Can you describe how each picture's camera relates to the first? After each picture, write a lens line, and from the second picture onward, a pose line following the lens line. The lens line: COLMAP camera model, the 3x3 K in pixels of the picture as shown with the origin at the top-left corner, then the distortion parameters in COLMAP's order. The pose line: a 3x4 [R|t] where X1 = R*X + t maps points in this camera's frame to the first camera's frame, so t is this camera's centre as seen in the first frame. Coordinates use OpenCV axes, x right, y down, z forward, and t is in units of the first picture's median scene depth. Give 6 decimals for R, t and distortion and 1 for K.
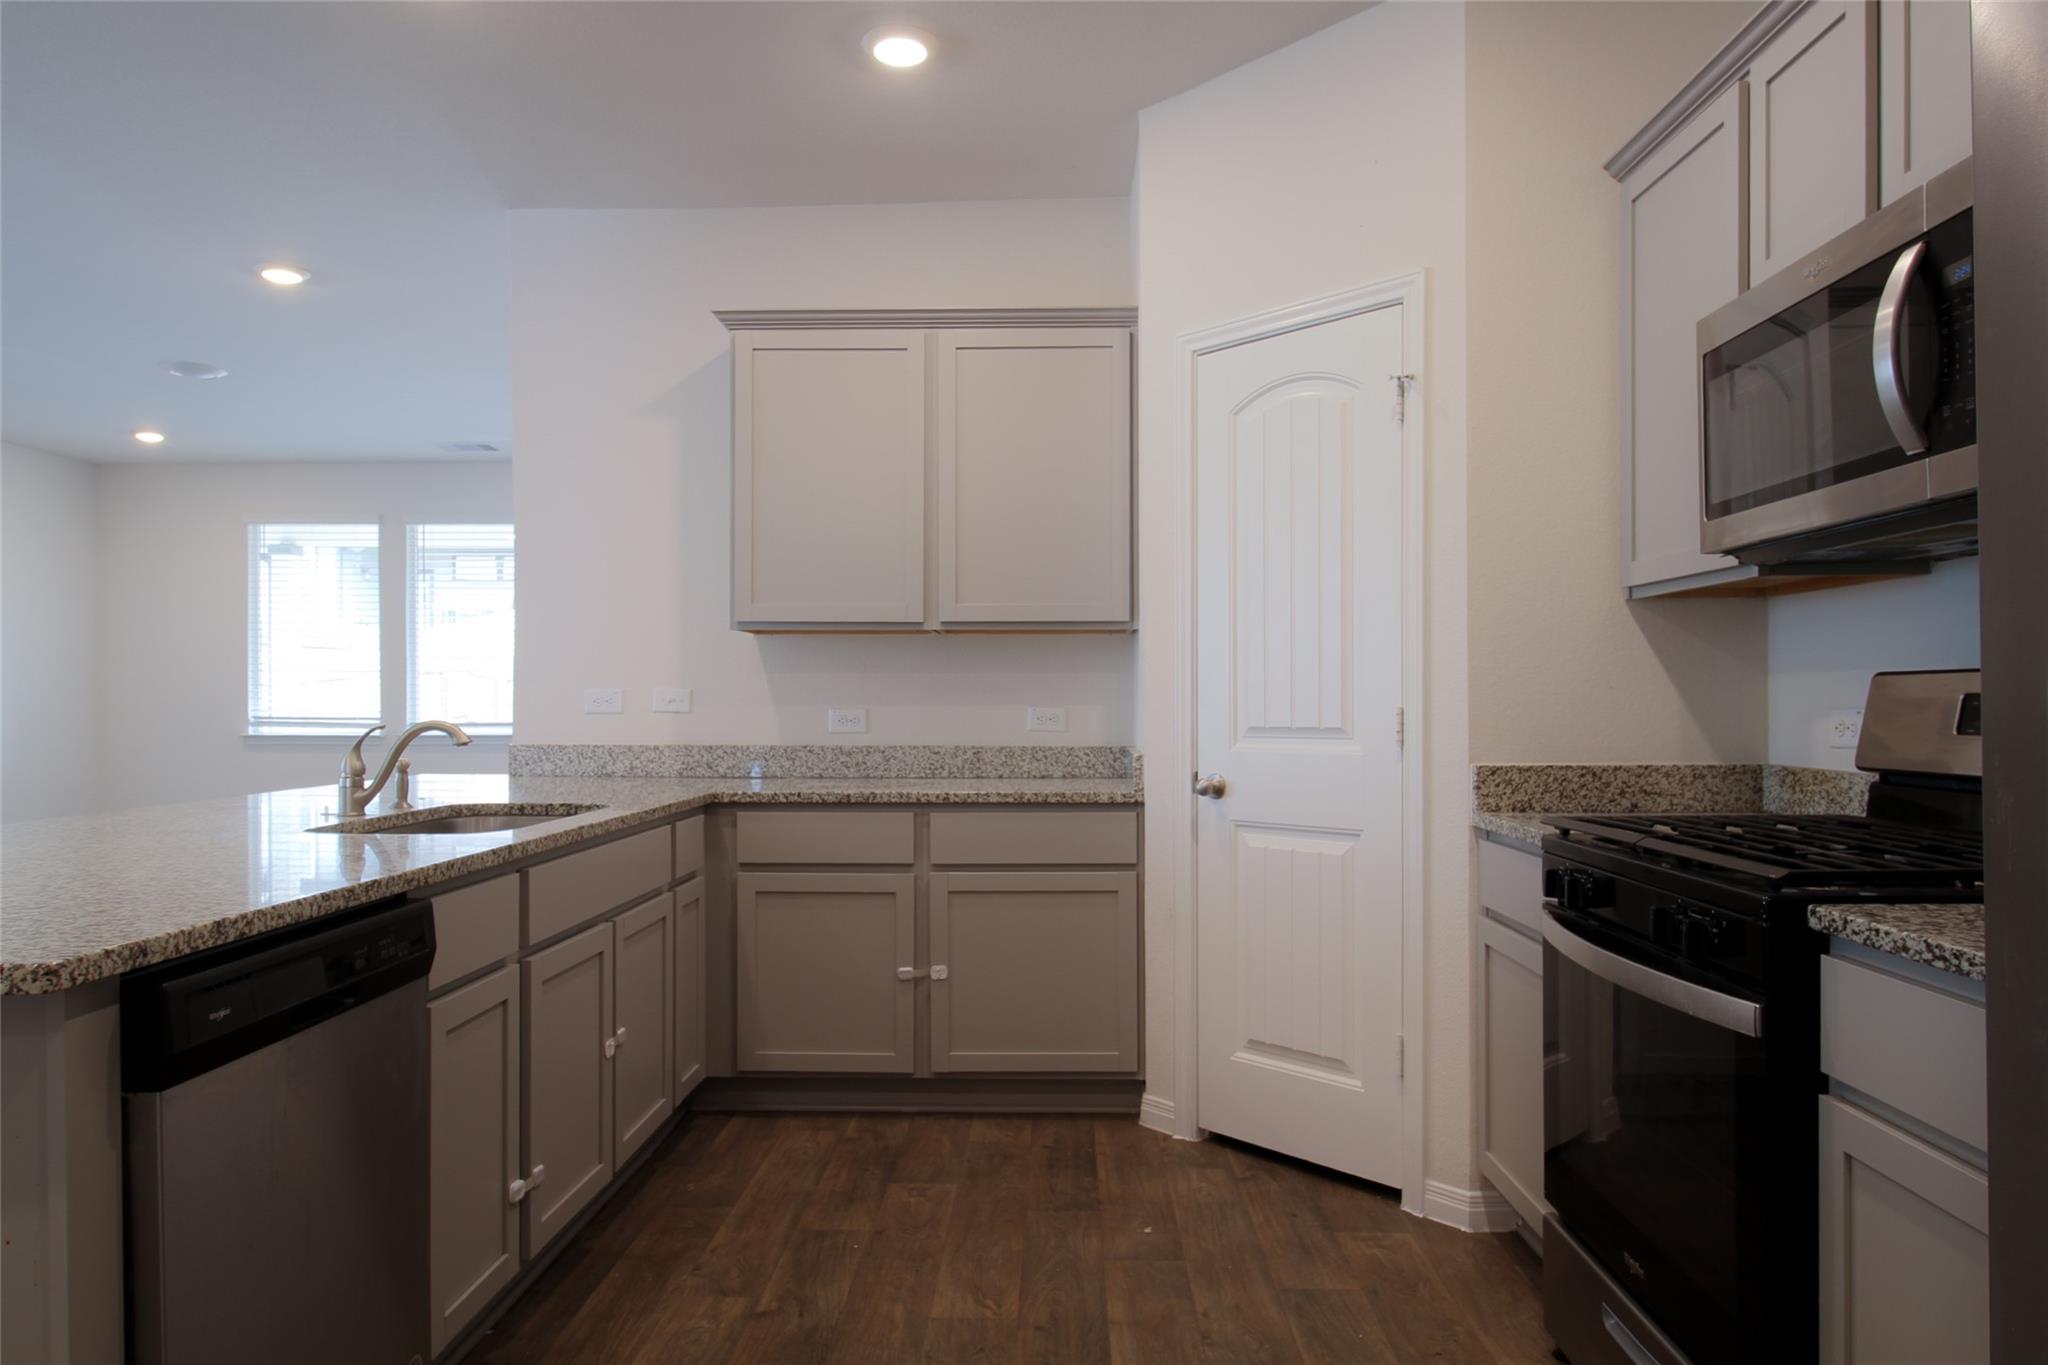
lens RADIAL K [[1304.0, 0, 1022.3], [0, 1304.0, 713.7], [0, 0, 1]] dist [0.001929, -0.000261]
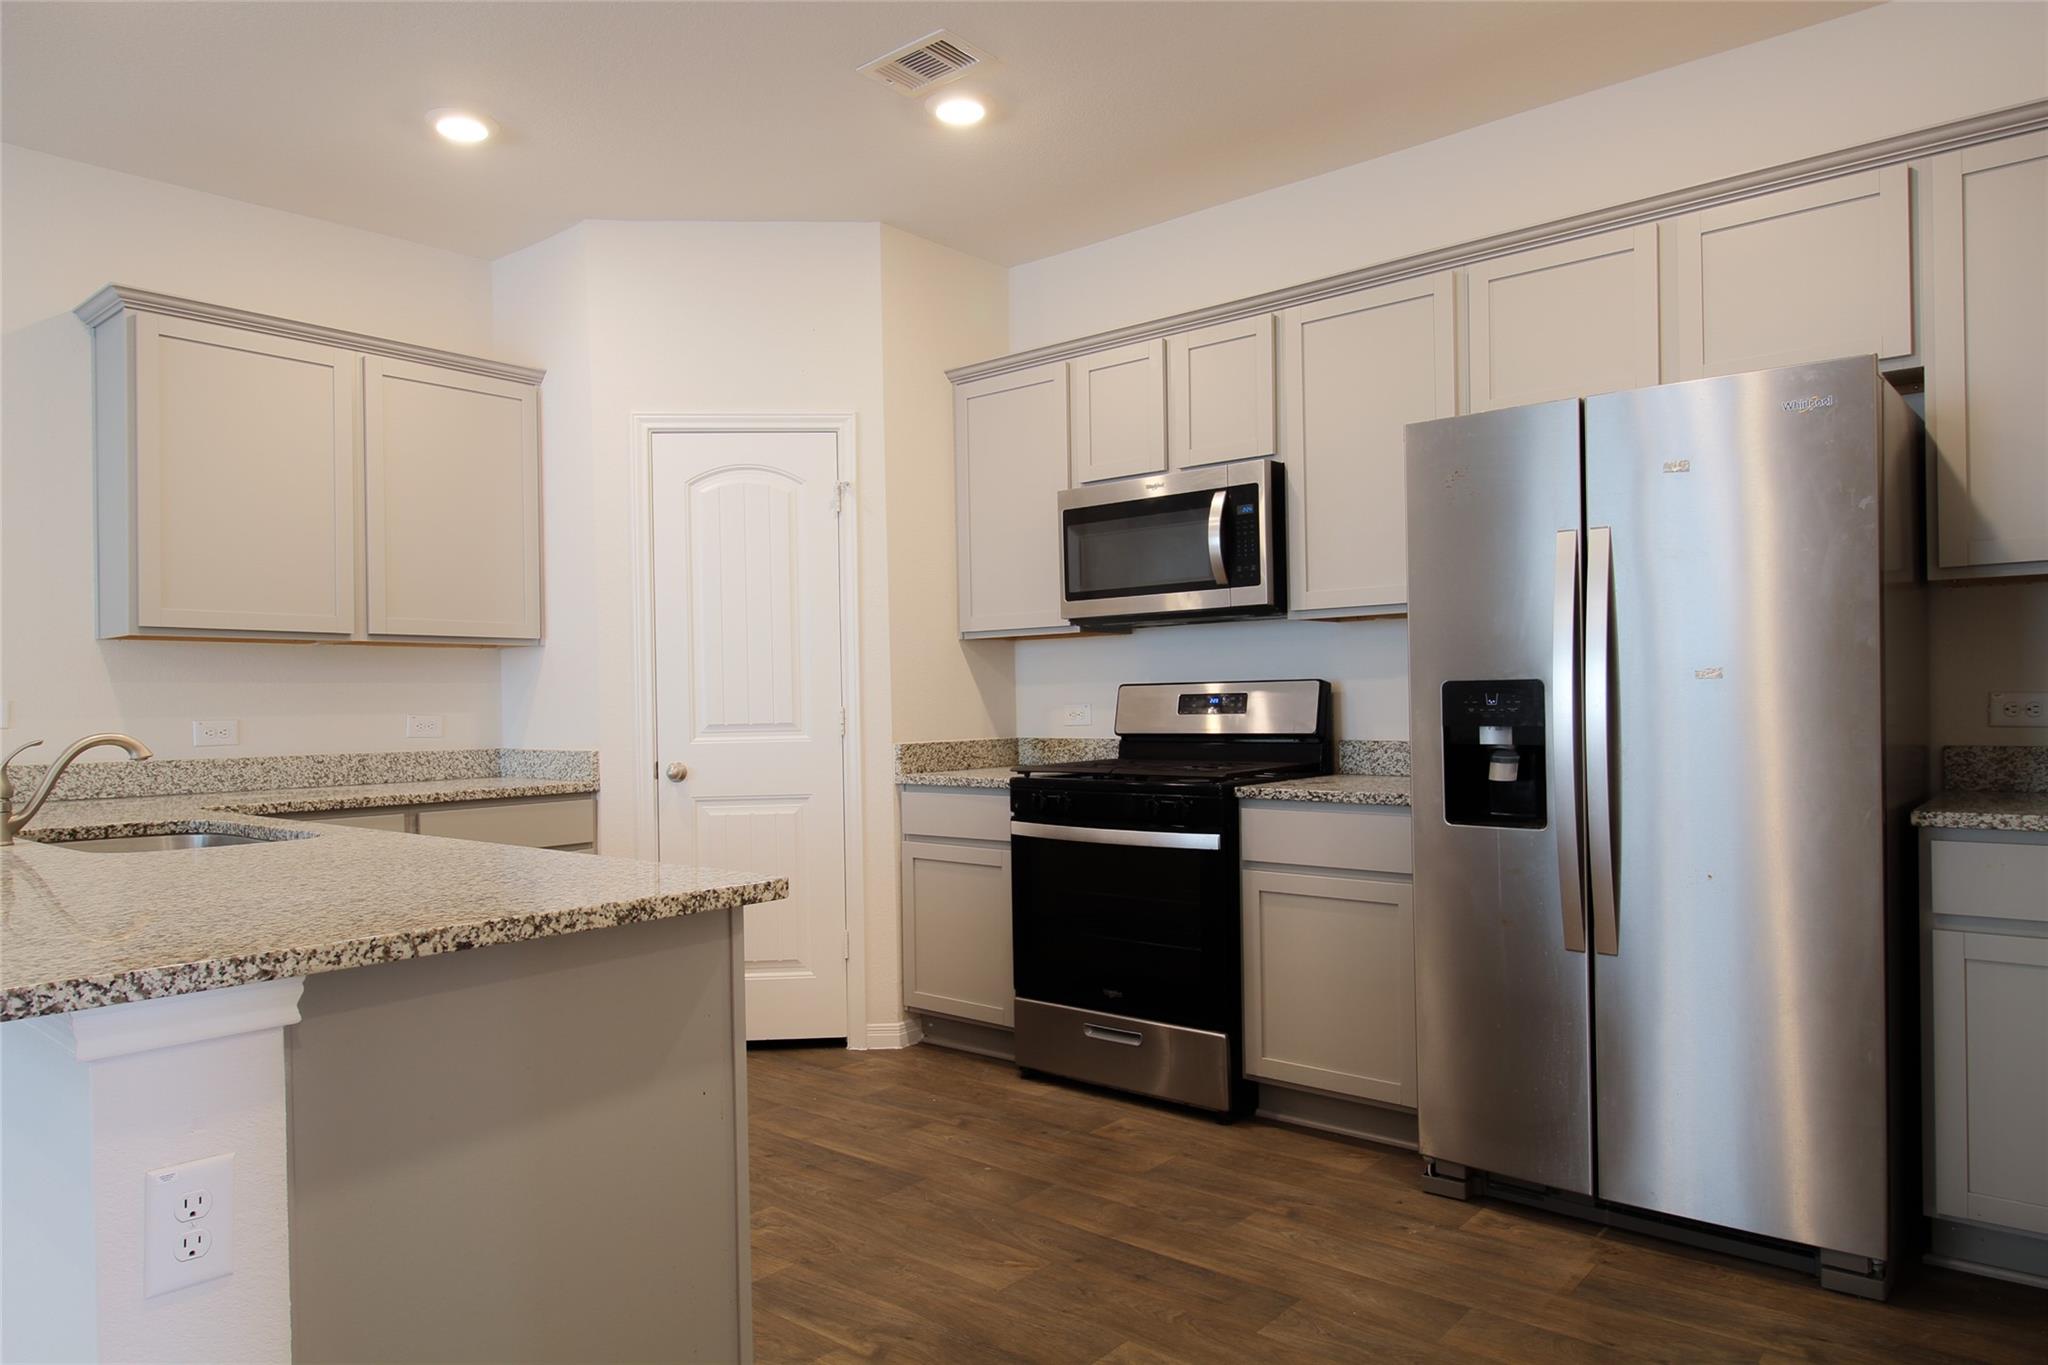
lens RADIAL K [[1312.0, 0, 968.9], [0, 1312.0, 710.8], [0, 0, 1]] dist [0.001998, -0.001115]
pose [[0.634630, -0.012461, 0.772716, -0.624453], [0.021601, 0.999765, -0.001619, 0.003468], [-0.772514, 0.017719, 0.634750, -0.038541]]
